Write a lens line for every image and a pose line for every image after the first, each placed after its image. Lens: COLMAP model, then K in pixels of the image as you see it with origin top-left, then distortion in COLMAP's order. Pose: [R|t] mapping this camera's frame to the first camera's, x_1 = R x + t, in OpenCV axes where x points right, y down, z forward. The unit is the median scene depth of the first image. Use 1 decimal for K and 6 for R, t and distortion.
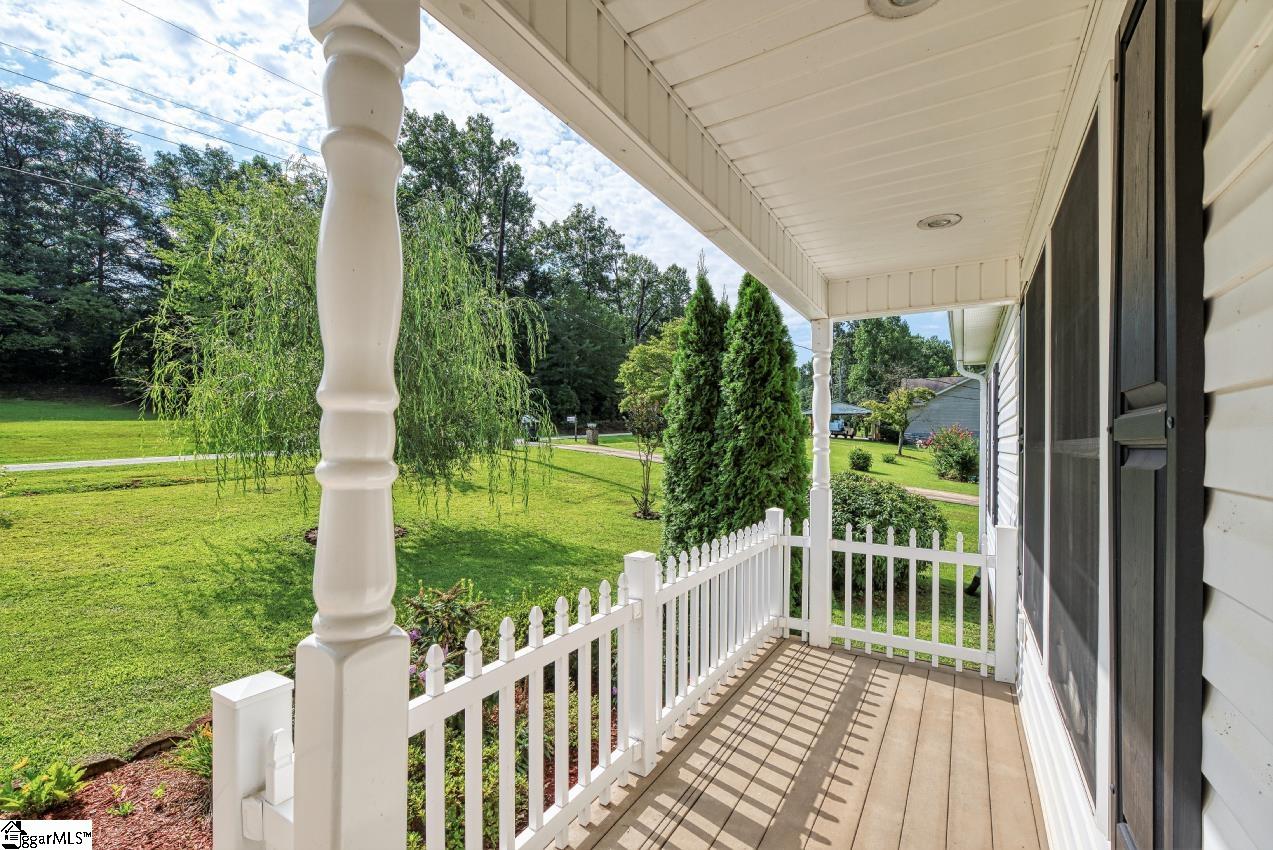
lens RADIAL K [[542.5, 0, 638.5], [0, 542.5, 437.5], [0, 0, 1]] dist [0.001800, -0.000394]
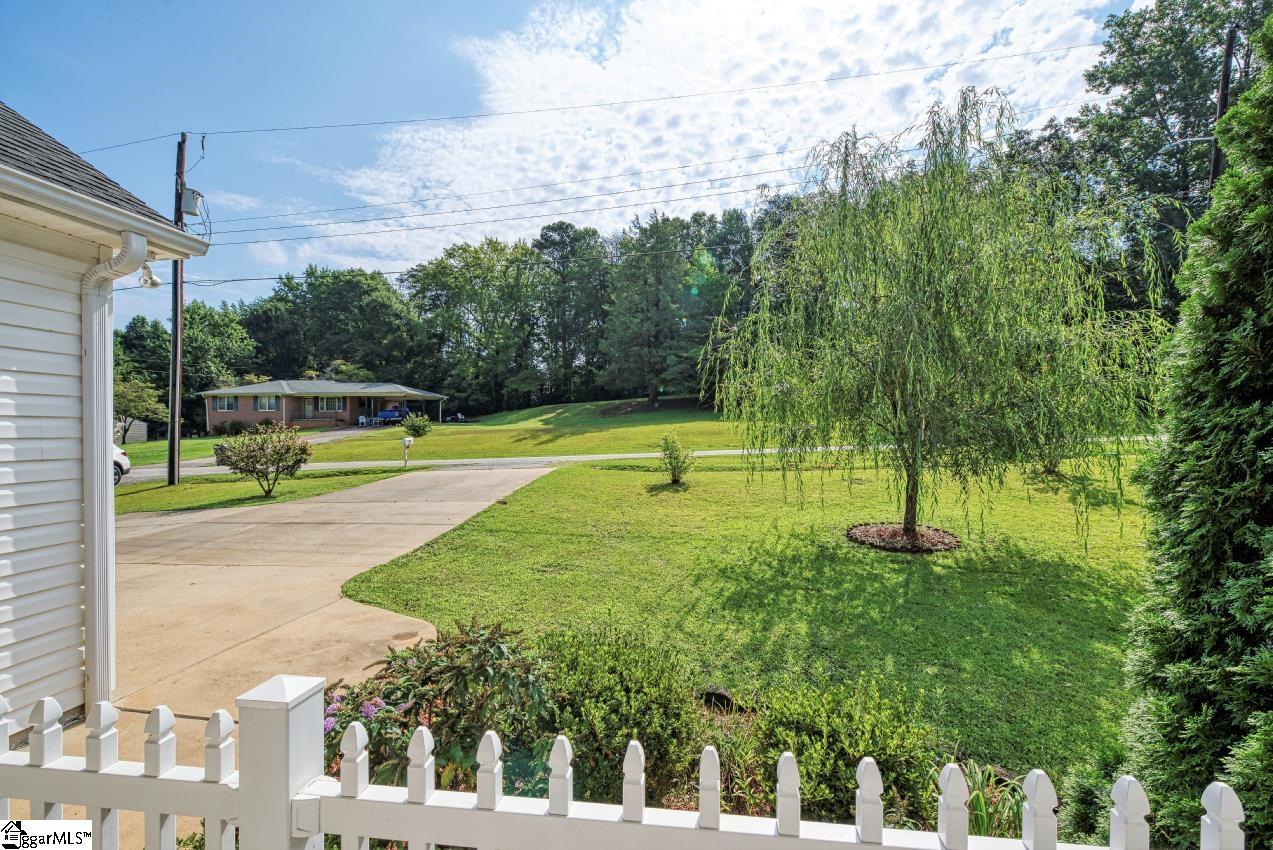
lens RADIAL K [[542.5, 0, 638.5], [0, 542.5, 437.5], [0, 0, 1]] dist [0.001800, -0.000394]
pose [[0.412527, 0.008425, -0.910906, 0.155580], [0.003767, 0.999933, 0.010954, 0.003382], [0.910938, -0.007950, 0.412468, 0.330433]]
